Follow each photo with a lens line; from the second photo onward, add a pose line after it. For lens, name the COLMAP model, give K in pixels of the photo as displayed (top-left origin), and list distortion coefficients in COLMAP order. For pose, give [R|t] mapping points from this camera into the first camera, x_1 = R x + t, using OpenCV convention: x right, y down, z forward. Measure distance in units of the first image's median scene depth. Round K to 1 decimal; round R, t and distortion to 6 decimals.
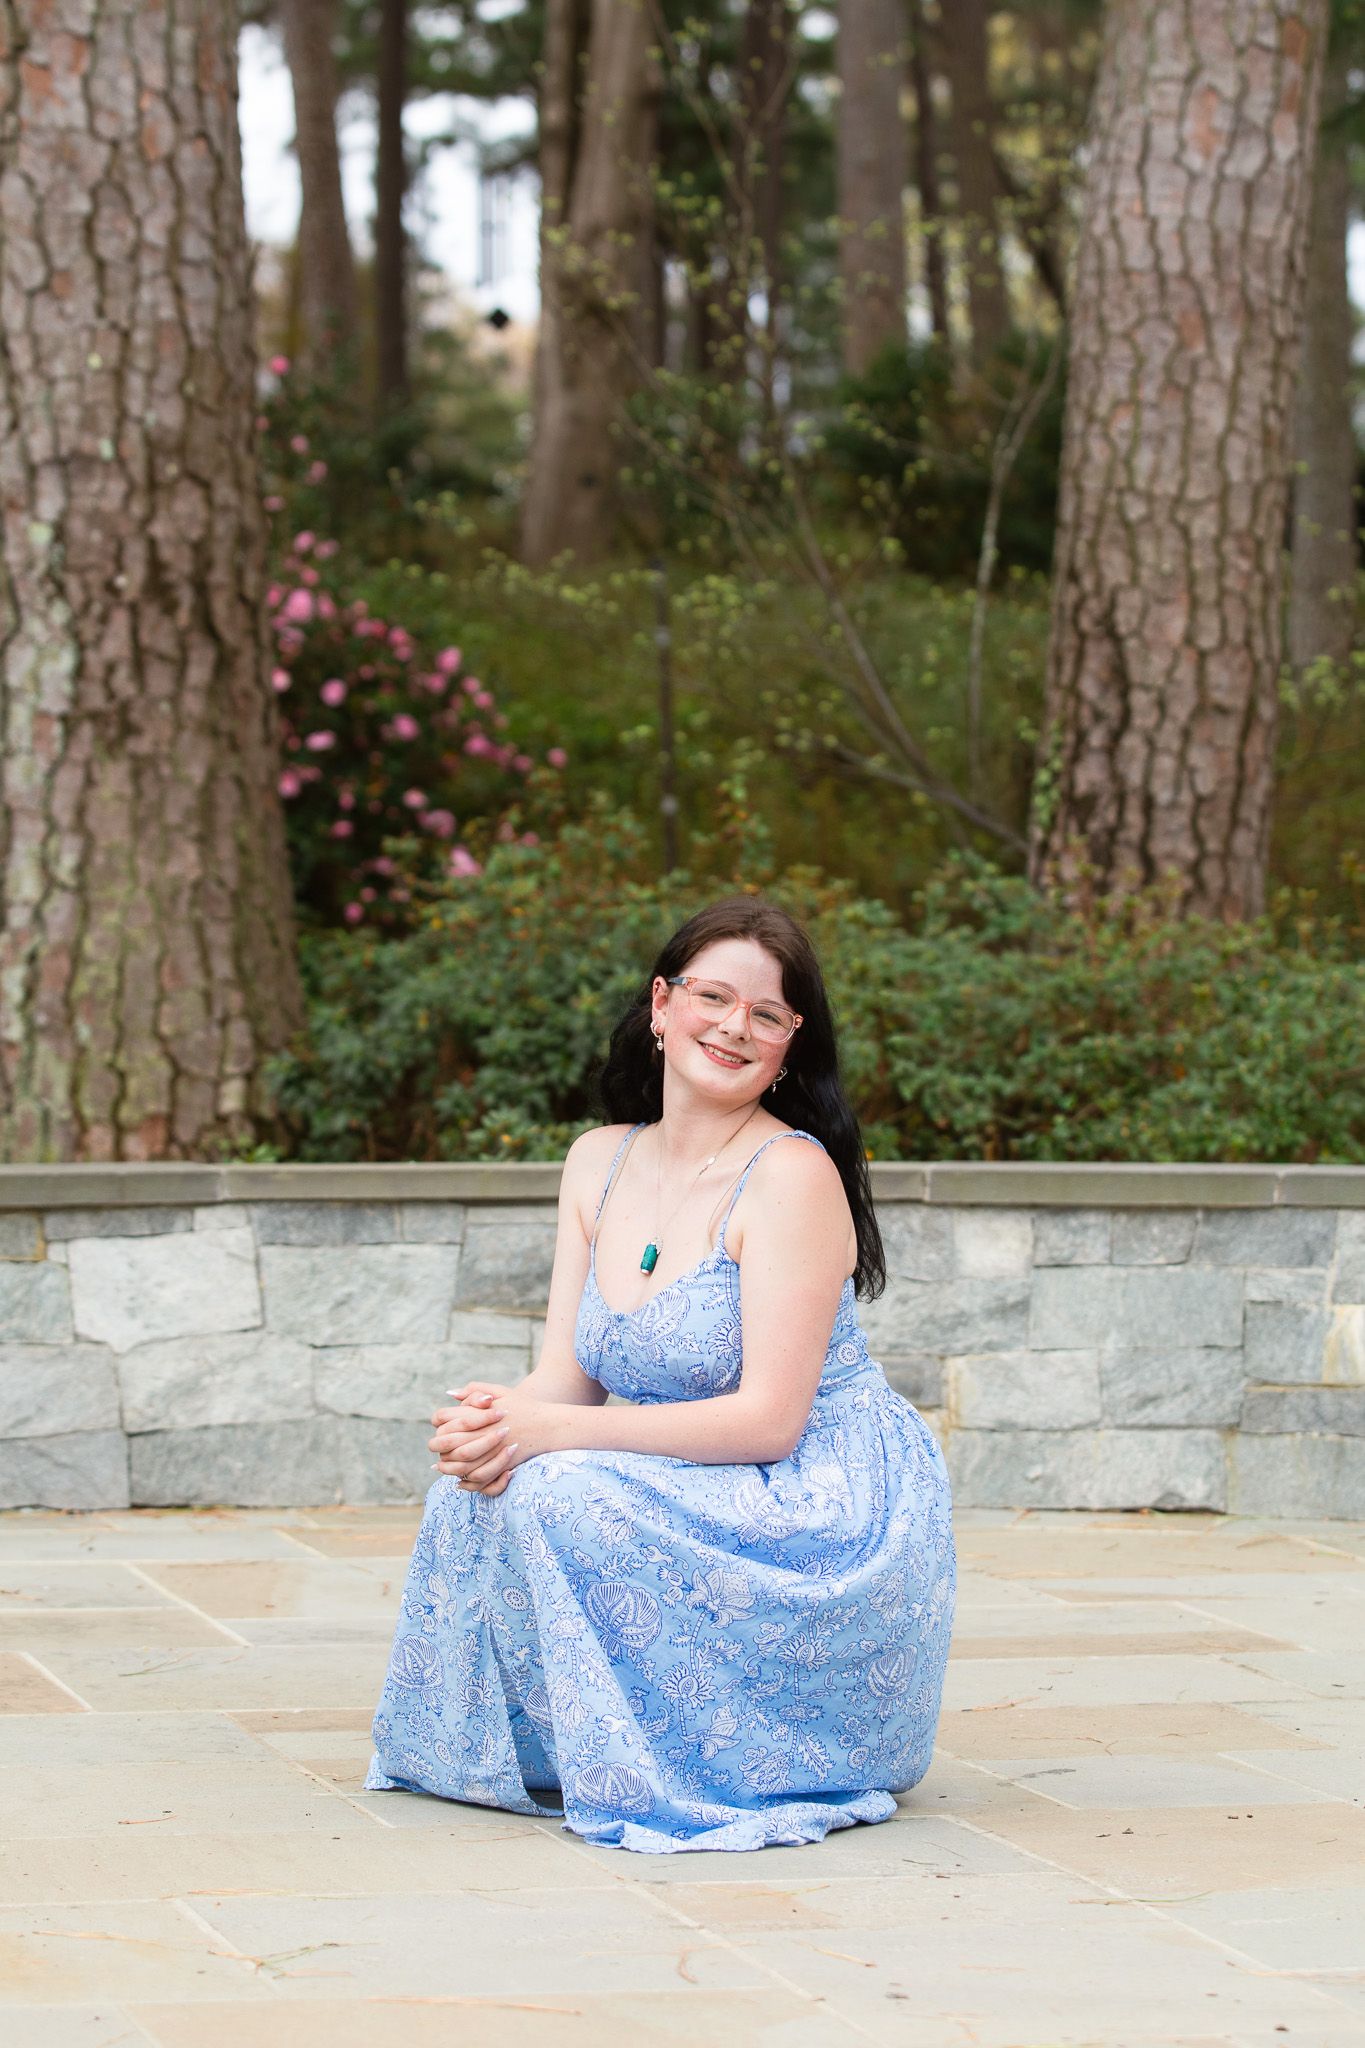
lens RADIAL K [[6490.1, 0, 682.5], [0, 6490.1, 1024.0], [0, 0, 1]] dist [-0.125206, -0.114385]
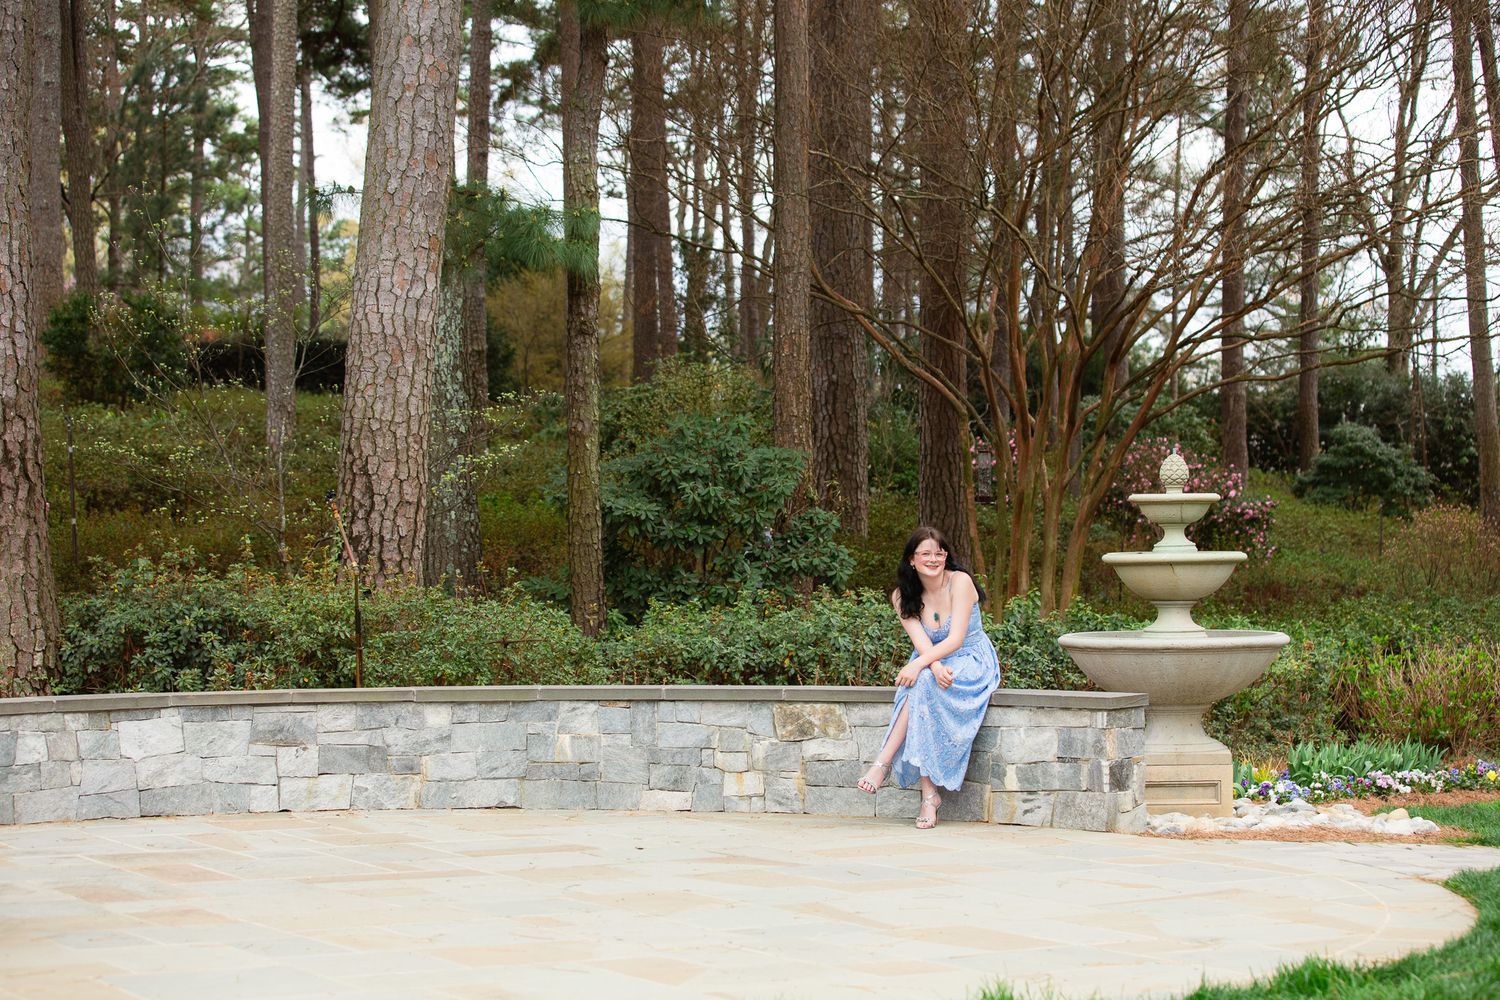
lens RADIAL K [[3131.2, 0, 750.0], [0, 3131.2, 500.0], [0, 0, 1]] dist [-0.324401, 0.629348]
pose [[0.960057, -0.008154, 0.279686, -0.138305], [0.015858, 0.999554, -0.025293, -0.016353], [-0.279355, 0.028718, 0.959758, -0.240914]]
